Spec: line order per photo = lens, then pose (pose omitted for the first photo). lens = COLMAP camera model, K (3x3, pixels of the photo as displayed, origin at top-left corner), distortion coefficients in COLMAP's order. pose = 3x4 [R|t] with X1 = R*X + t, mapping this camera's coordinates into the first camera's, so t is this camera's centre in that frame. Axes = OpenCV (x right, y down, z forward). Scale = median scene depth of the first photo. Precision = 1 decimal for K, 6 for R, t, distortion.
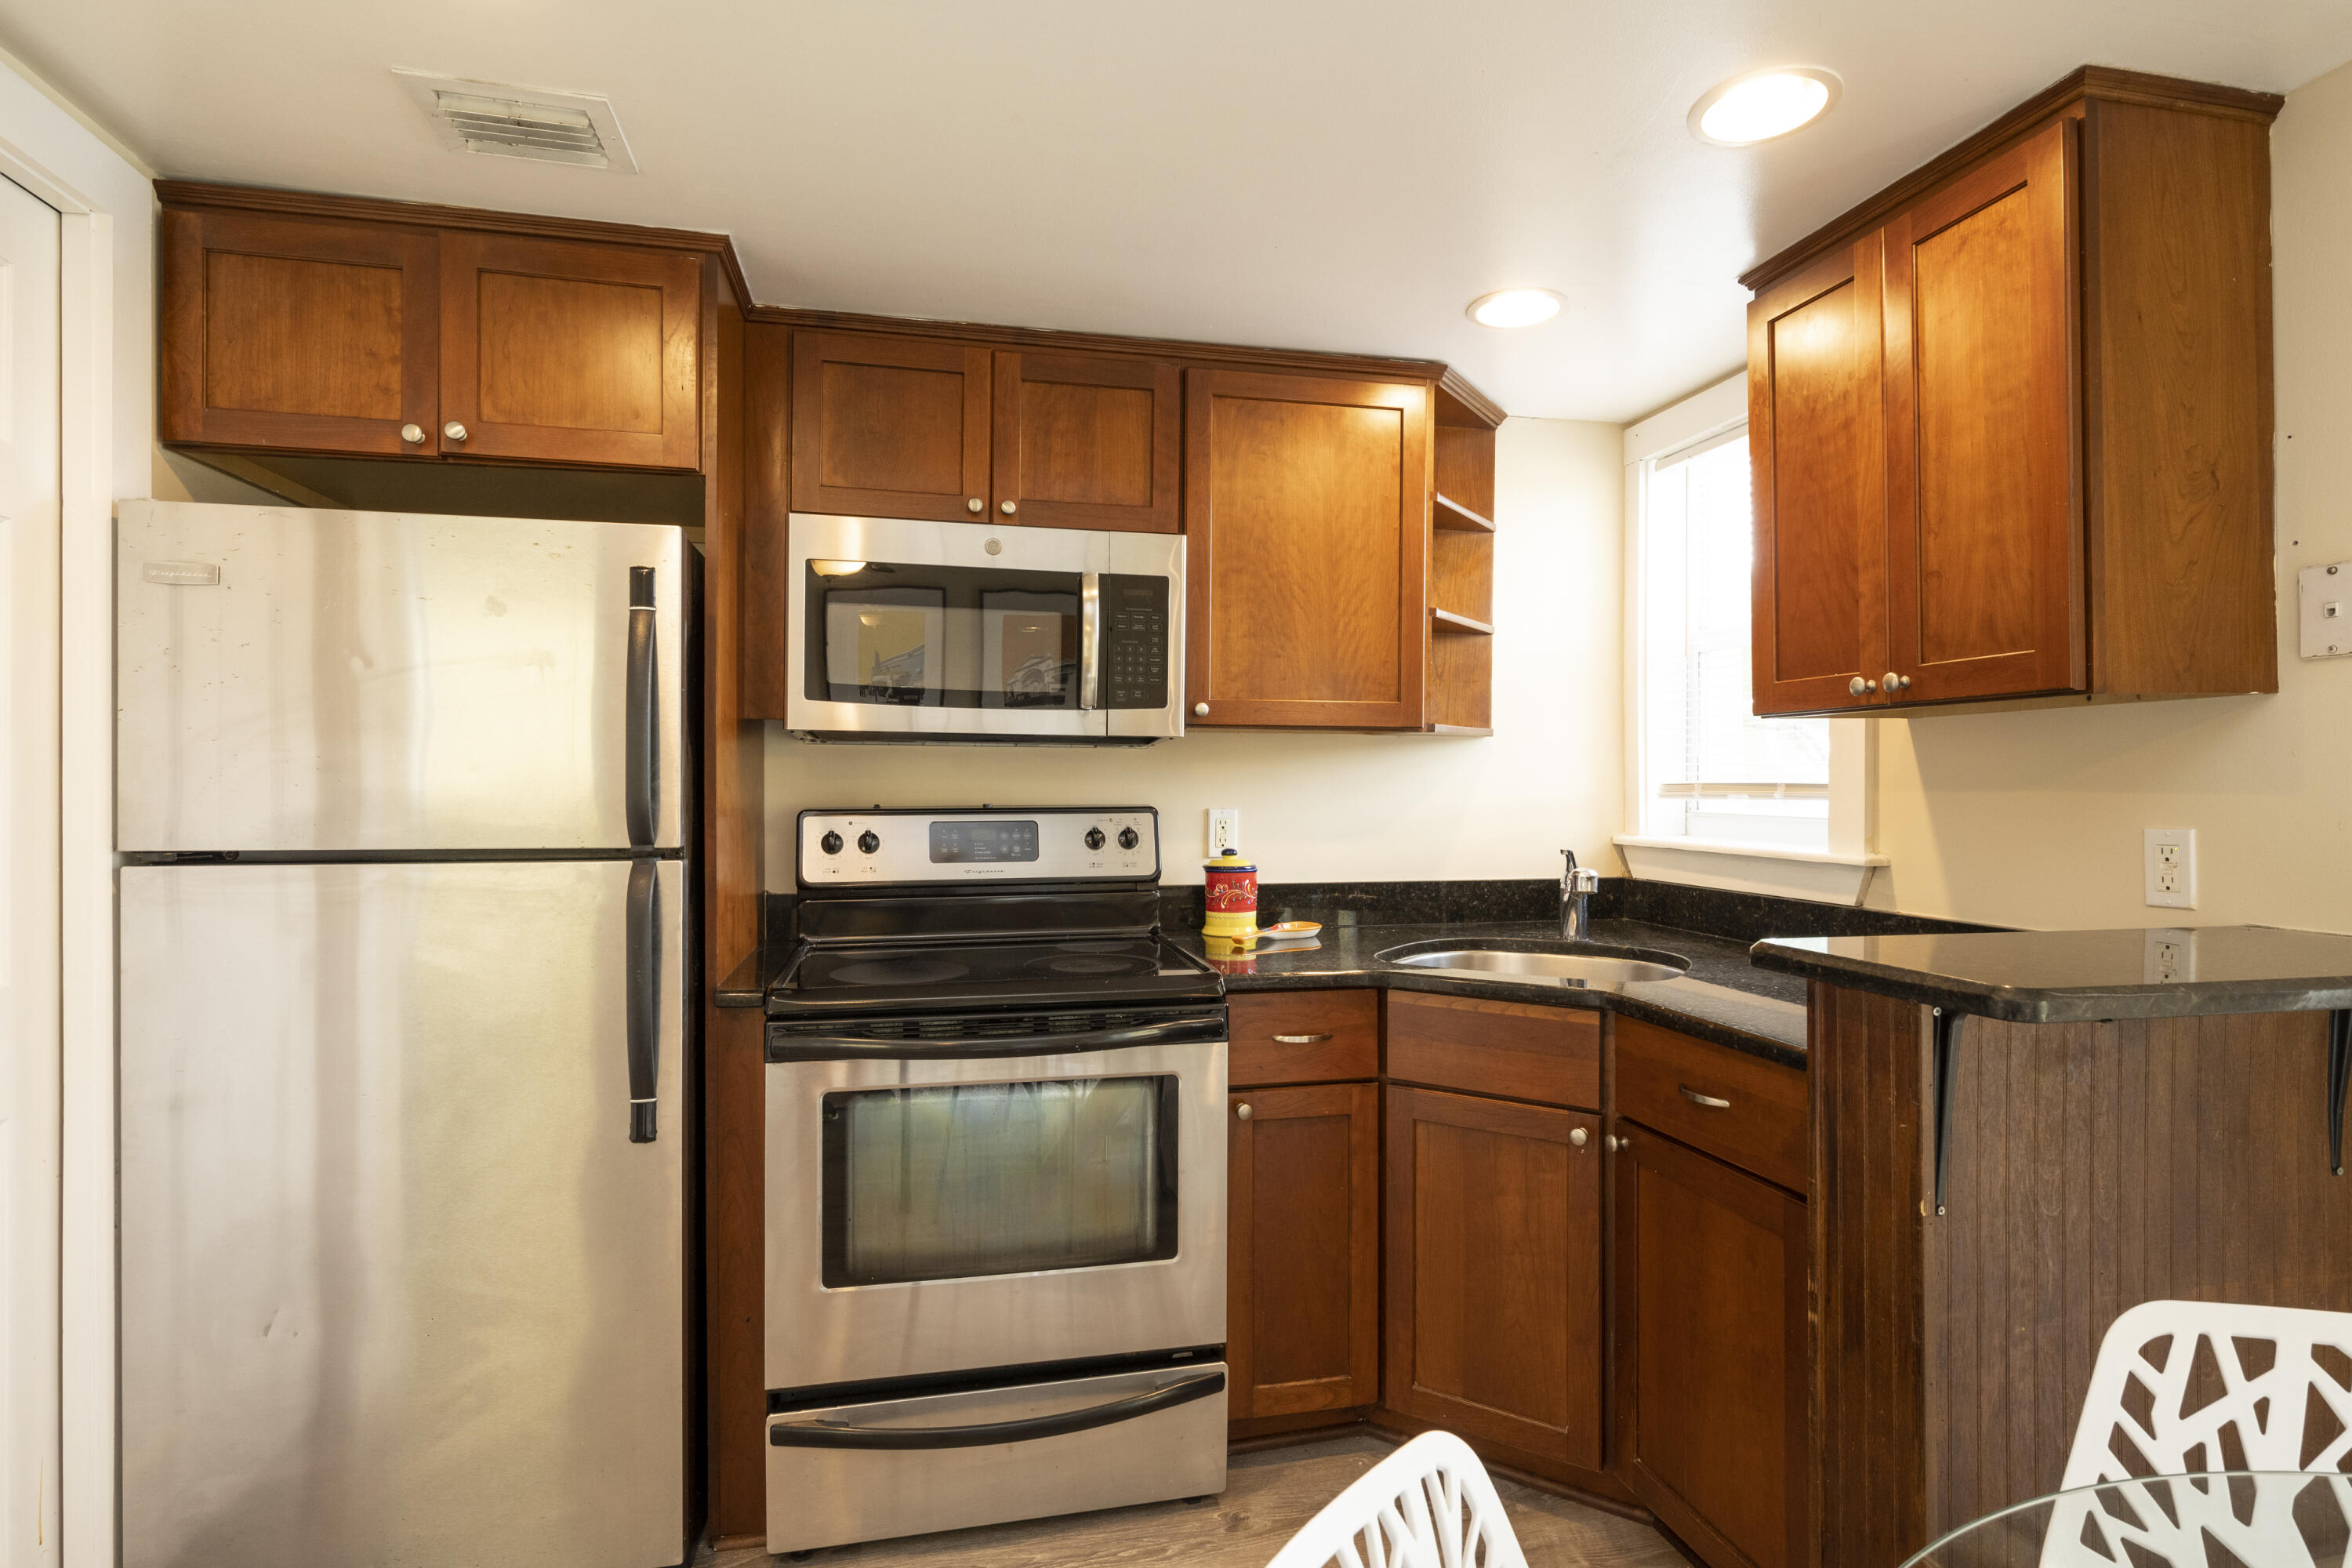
lens RADIAL K [[1193.7, 0, 1183.7], [0, 1193.7, 783.5], [0, 0, 1]] dist [-0.002490, -0.000005]
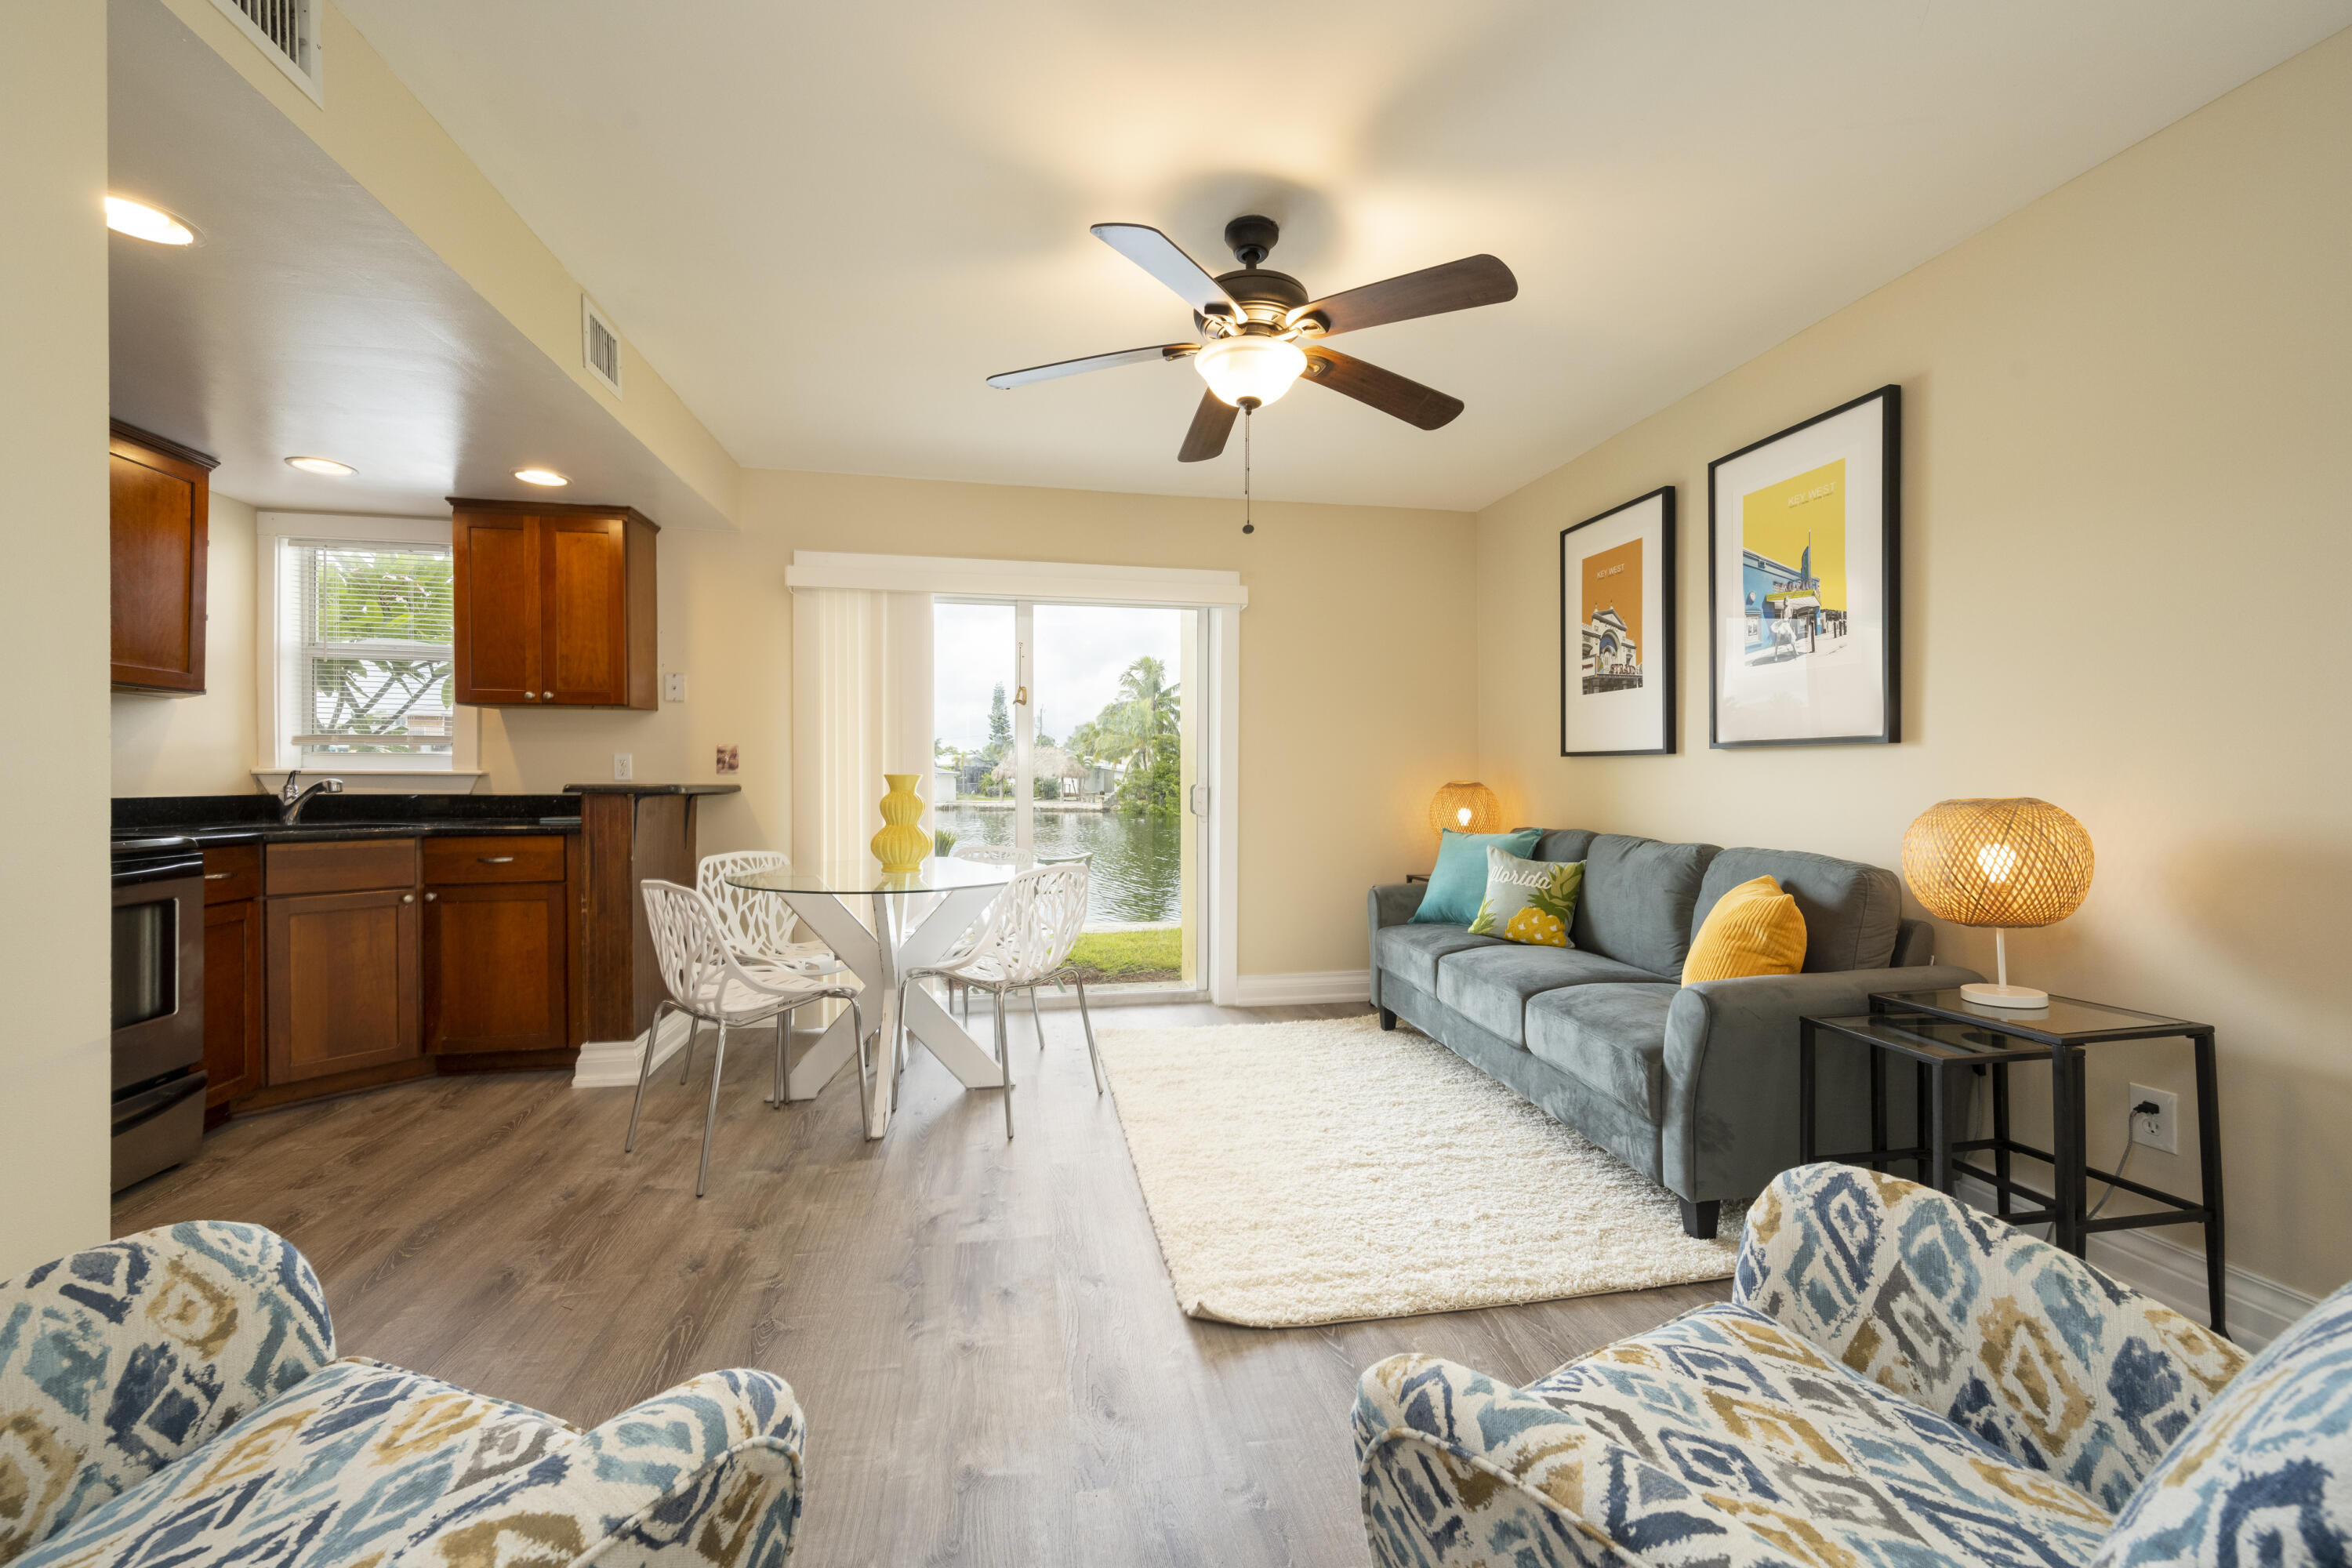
lens RADIAL K [[923.0, 0, 1184.0], [0, 923.0, 779.5], [0, 0, 1]] dist [-0.002053, -0.000080]
pose [[0.037916, -0.001743, 0.999279, -1.077614], [-0.003105, 0.999993, 0.001862, 0.070431], [-0.999276, -0.003173, 0.037911, -0.363824]]
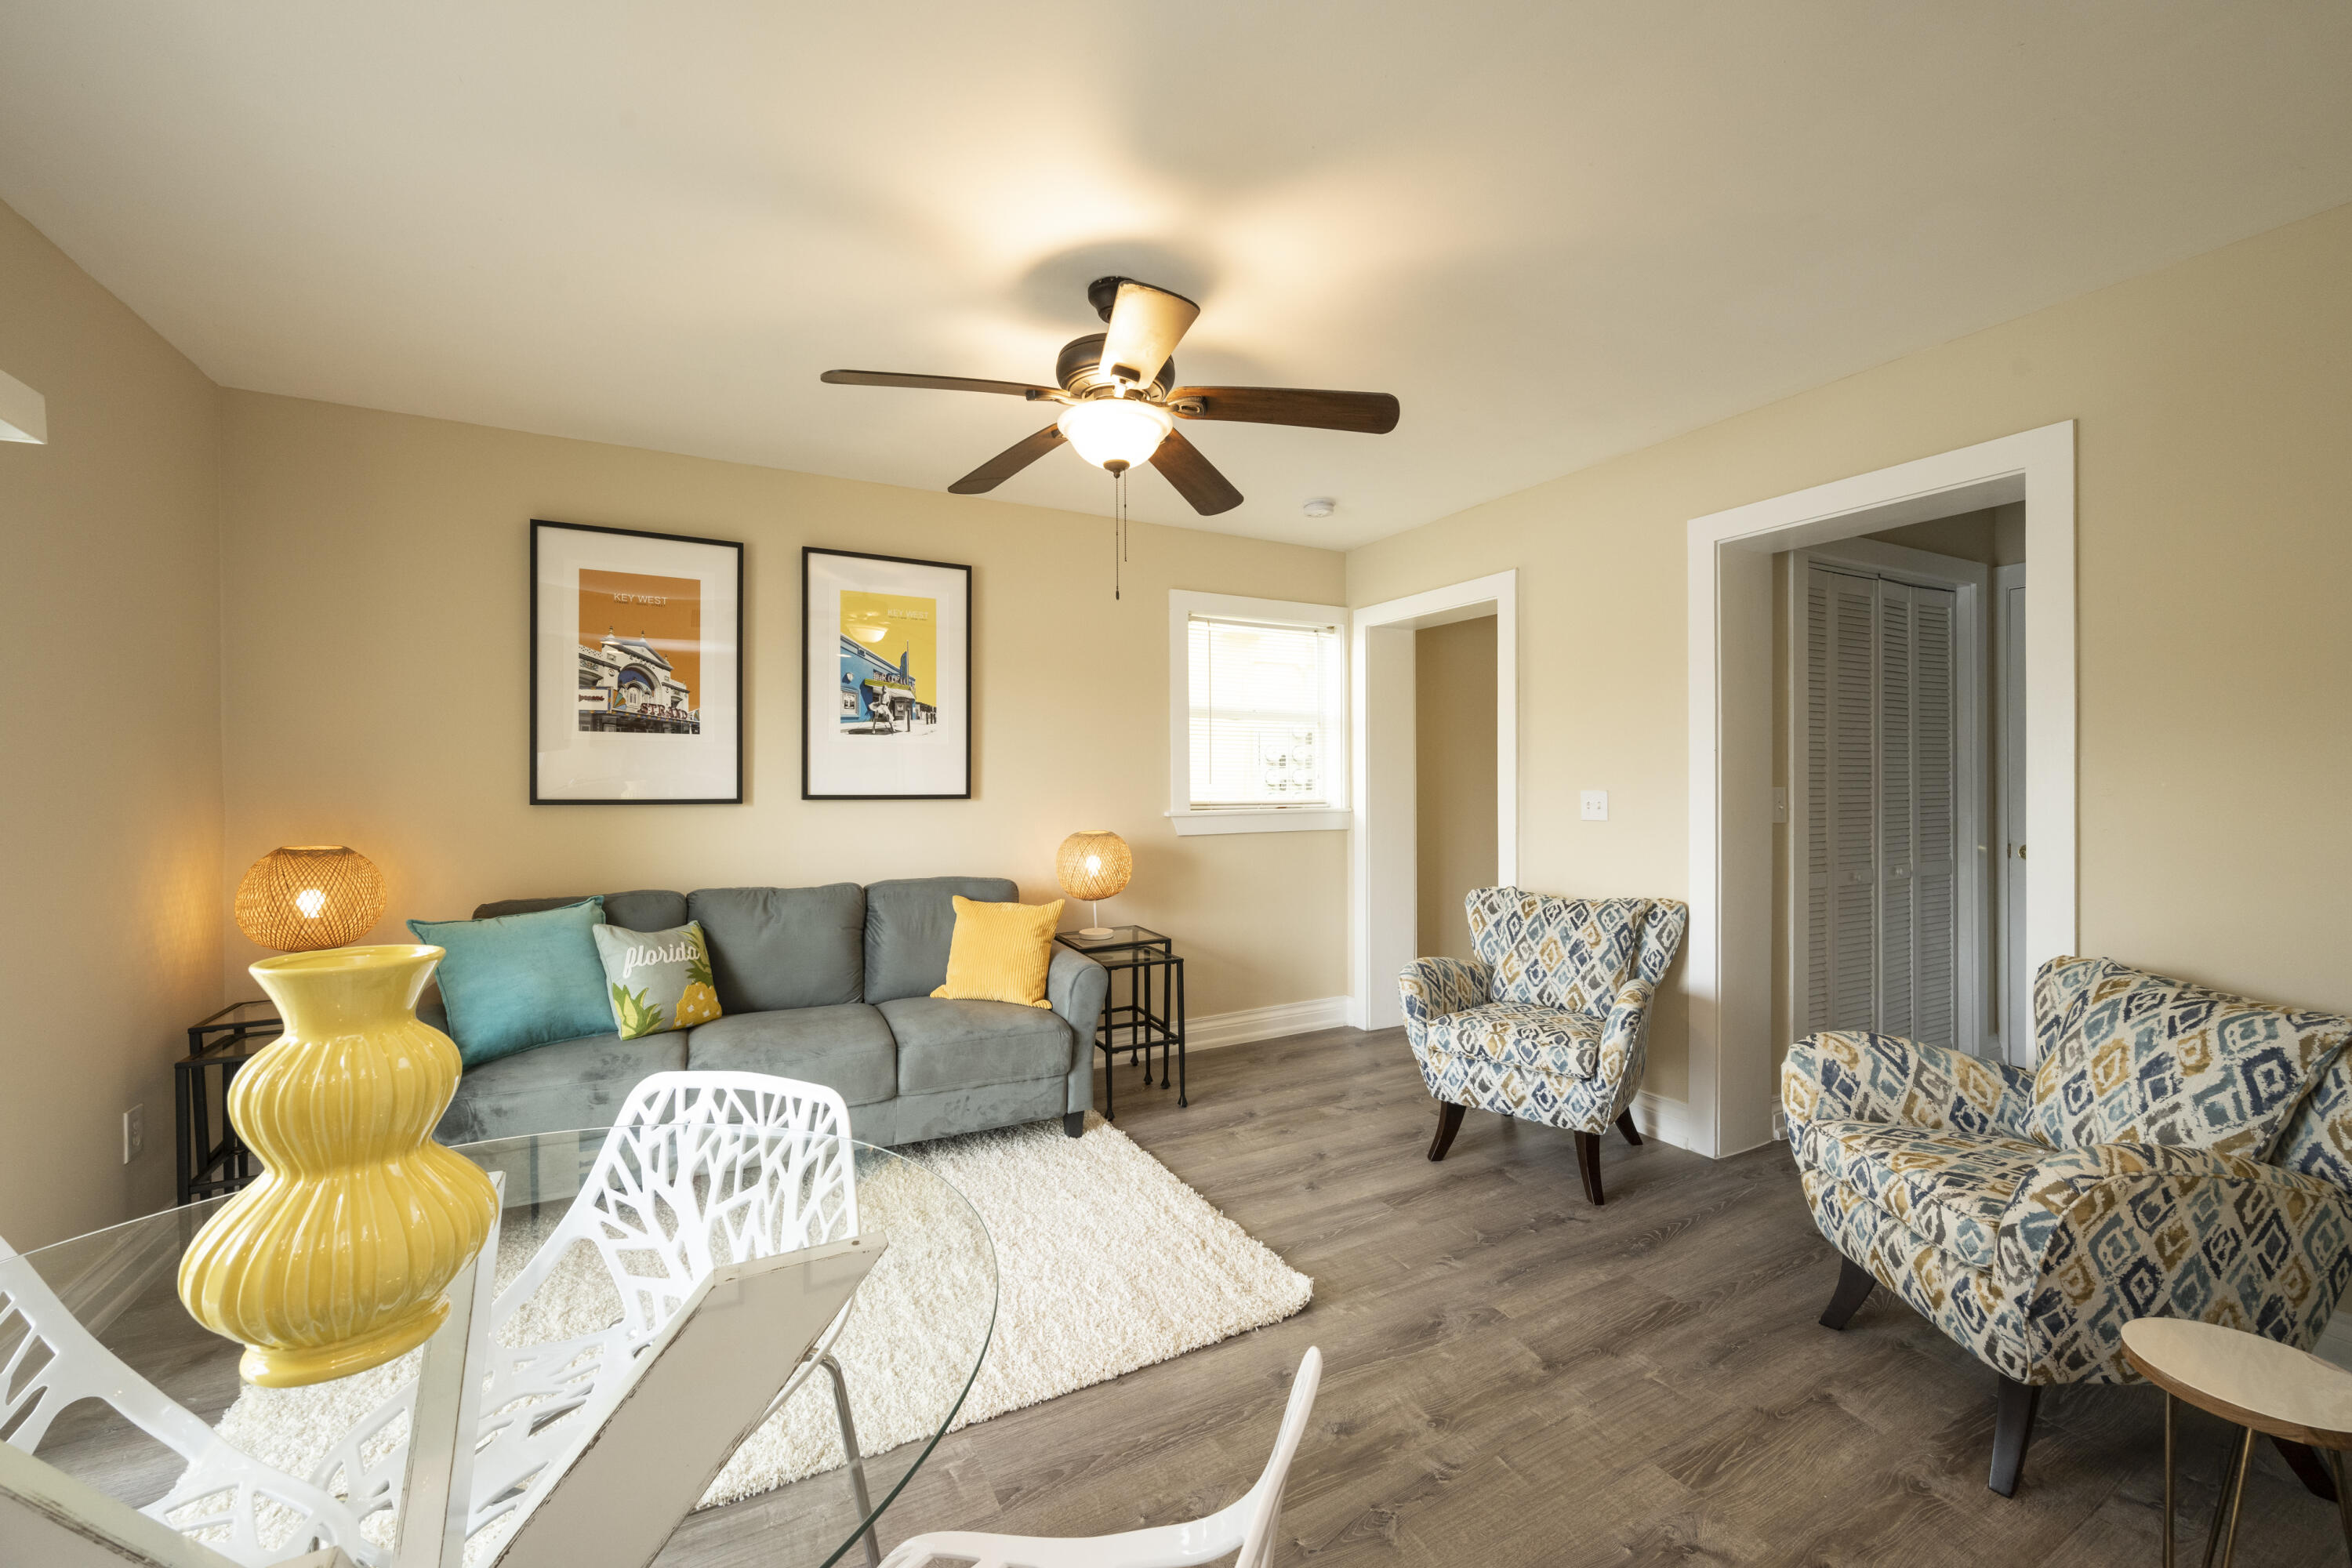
lens RADIAL K [[925.5, 0, 1180.4], [0, 925.5, 783.6], [0, 0, 1]] dist [-0.003090, -0.000331]
pose [[-0.964420, 0.004467, -0.264338, 0.131499], [0.004746, 0.999989, -0.000417, 0.000949], [0.264333, -0.001657, -0.964430, 0.569653]]
